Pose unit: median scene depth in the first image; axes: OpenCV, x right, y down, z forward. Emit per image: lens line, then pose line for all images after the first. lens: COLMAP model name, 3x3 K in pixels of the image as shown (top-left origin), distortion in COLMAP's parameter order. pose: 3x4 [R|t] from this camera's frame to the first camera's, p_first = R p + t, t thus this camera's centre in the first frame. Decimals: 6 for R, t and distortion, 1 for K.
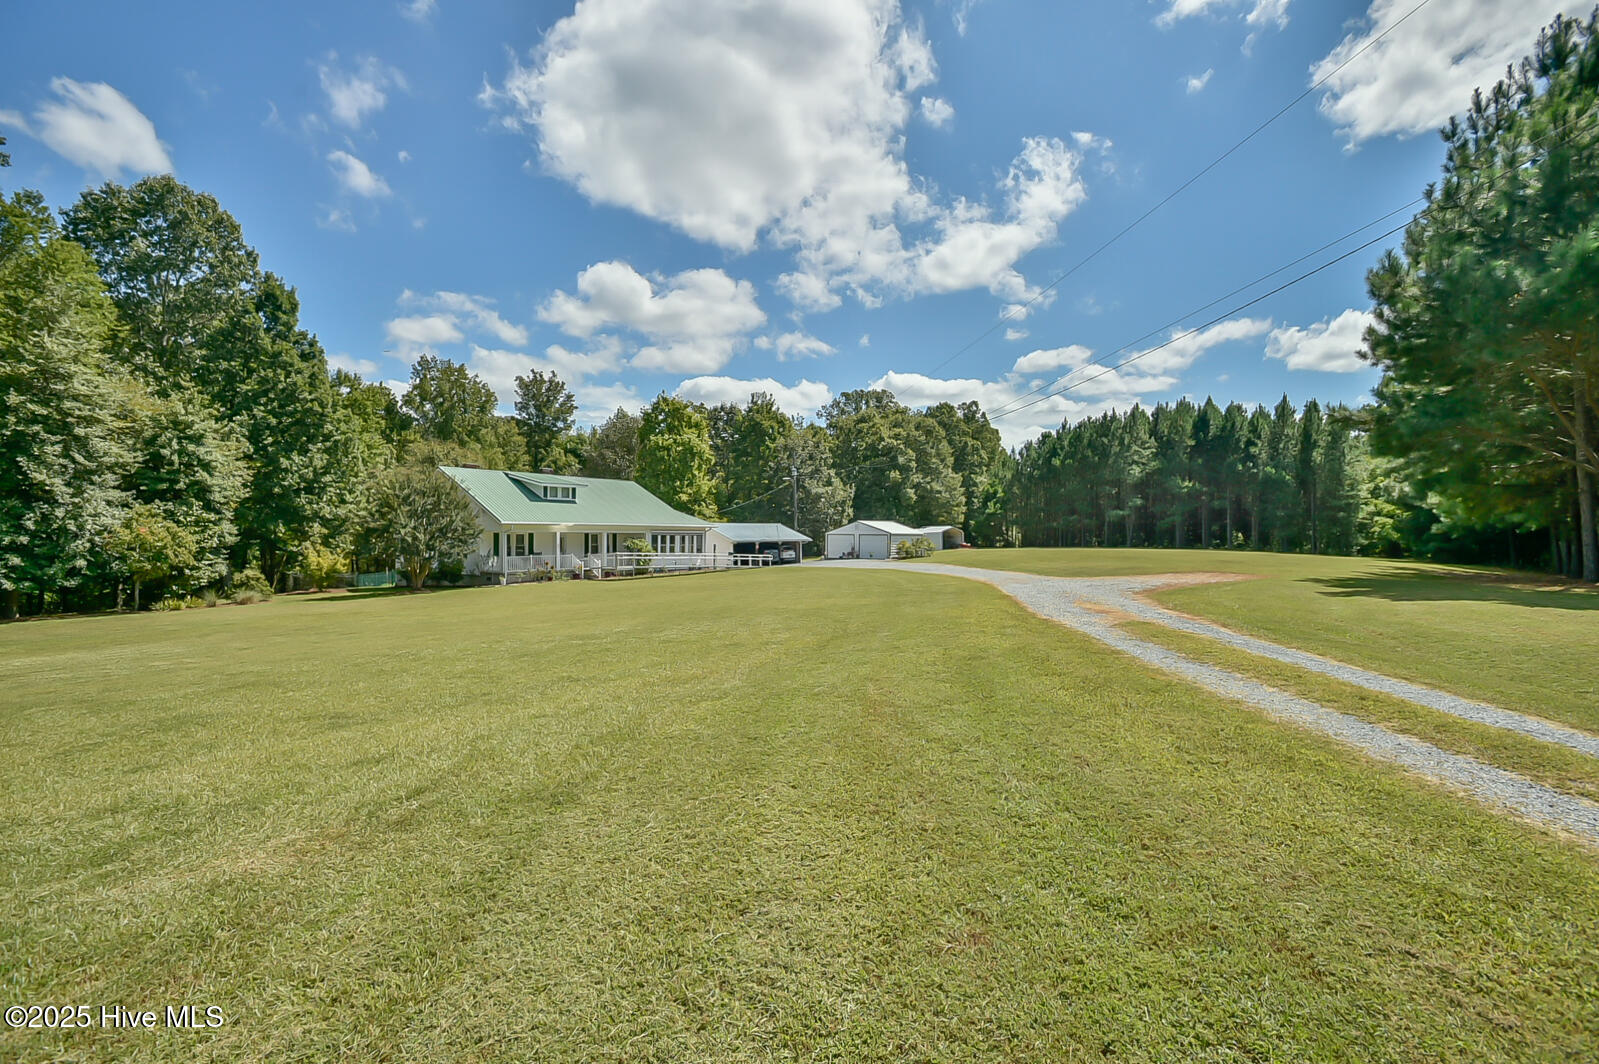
lens RADIAL K [[759.9, 0, 795.4], [0, 759.9, 527.0], [0, 0, 1]] dist [-0.006240, -0.000511]
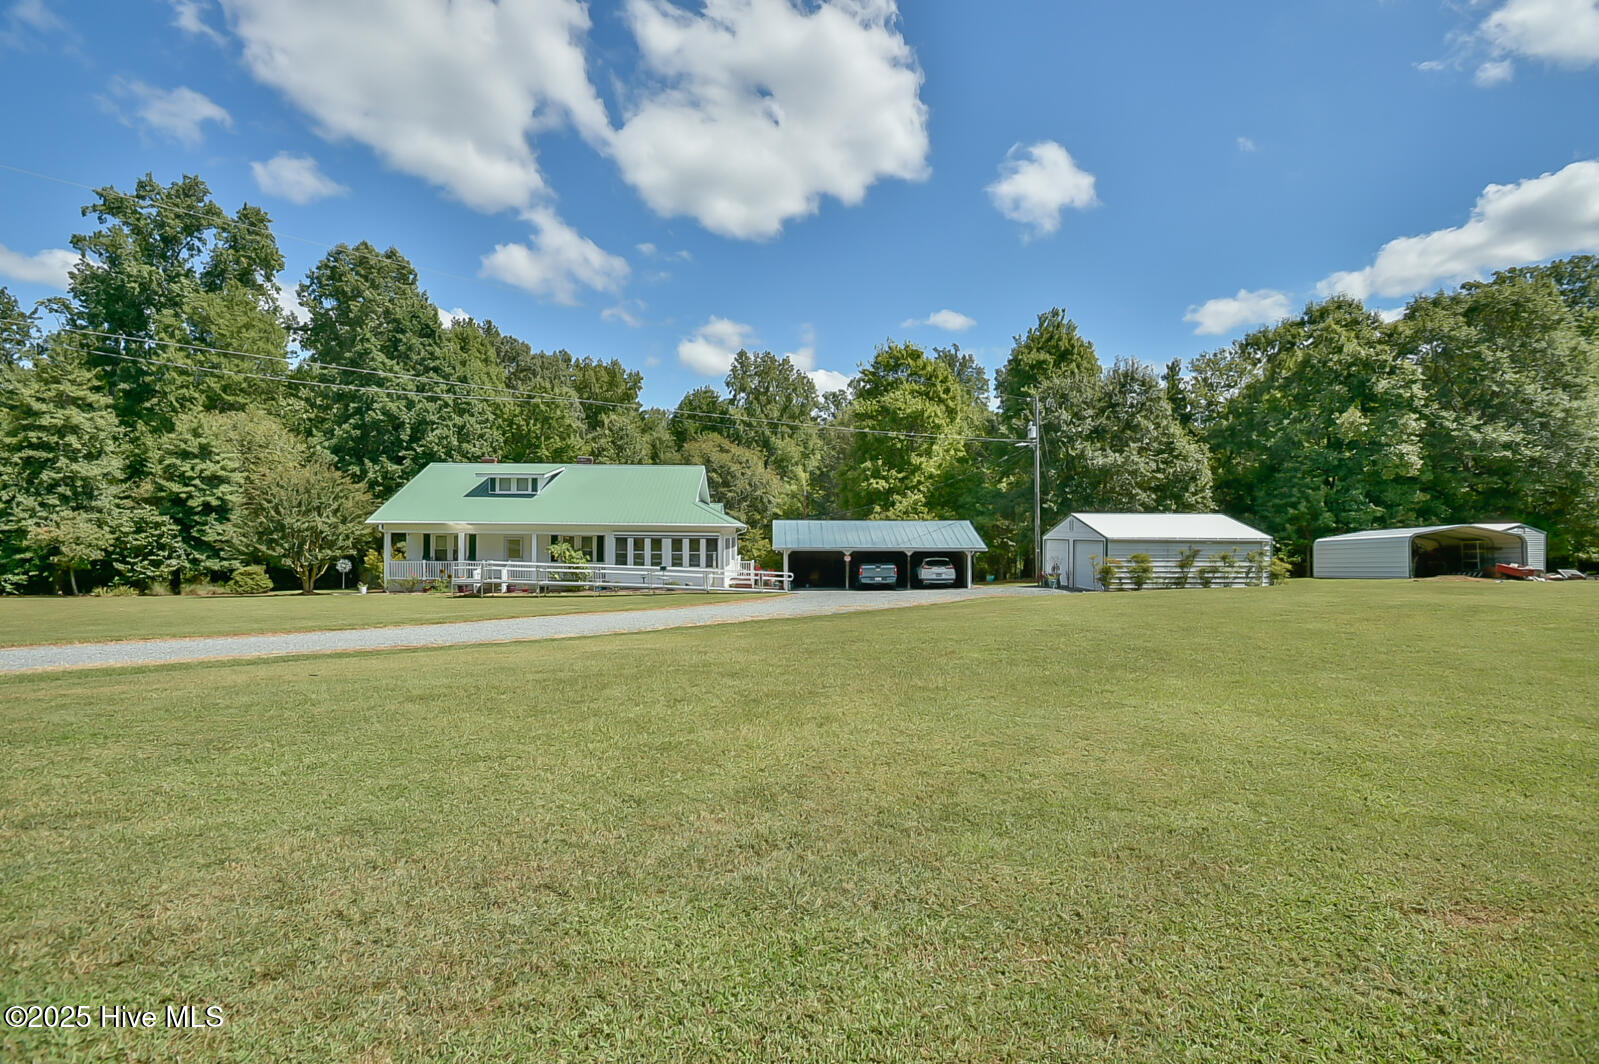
lens RADIAL K [[759.9, 0, 804.7], [0, 759.9, 538.0], [0, 0, 1]] dist [-0.006240, -0.000511]
pose [[0.612054, 0.009622, -0.790757, 0.398957], [0.001361, 0.999912, 0.013220, 0.001001], [0.790815, -0.009168, 0.611987, 0.571491]]
